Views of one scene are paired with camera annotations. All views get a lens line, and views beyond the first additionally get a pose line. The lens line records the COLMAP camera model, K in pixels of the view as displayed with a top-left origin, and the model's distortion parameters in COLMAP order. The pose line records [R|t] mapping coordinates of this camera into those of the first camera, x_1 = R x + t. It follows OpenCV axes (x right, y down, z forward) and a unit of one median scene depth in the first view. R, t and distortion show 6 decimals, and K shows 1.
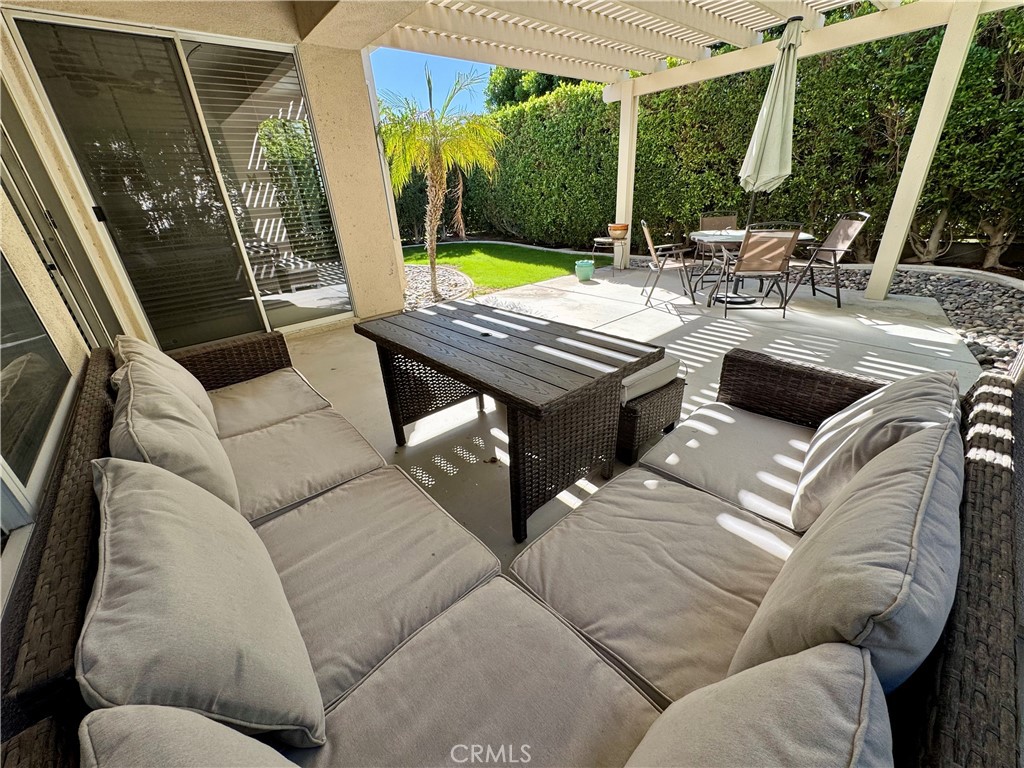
lens RADIAL K [[410.1, 0, 510.1], [0, 410.1, 383.4], [0, 0, 1]] dist [0.000543, 0.000169]
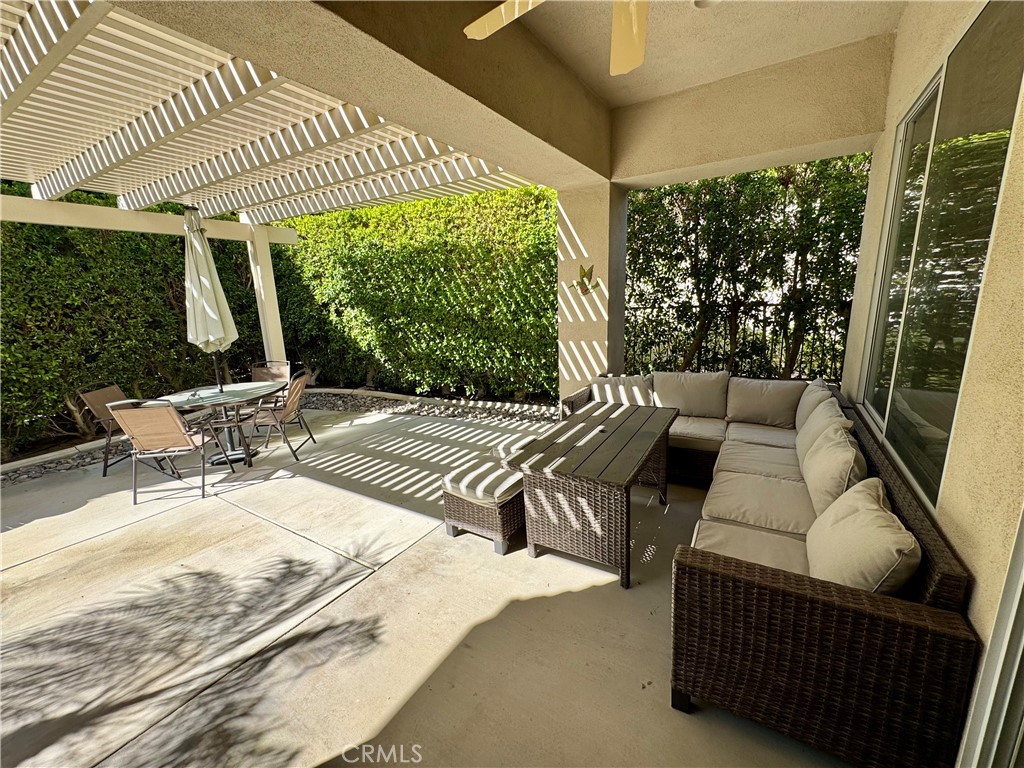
lens RADIAL K [[410.1, 0, 510.1], [0, 410.1, 383.4], [0, 0, 1]] dist [0.000543, 0.000169]
pose [[-0.295635, -0.132279, 0.946098, -0.637485], [0.457200, 0.849987, 0.261706, -0.383018], [-0.838790, 0.509926, -0.190808, 0.712277]]
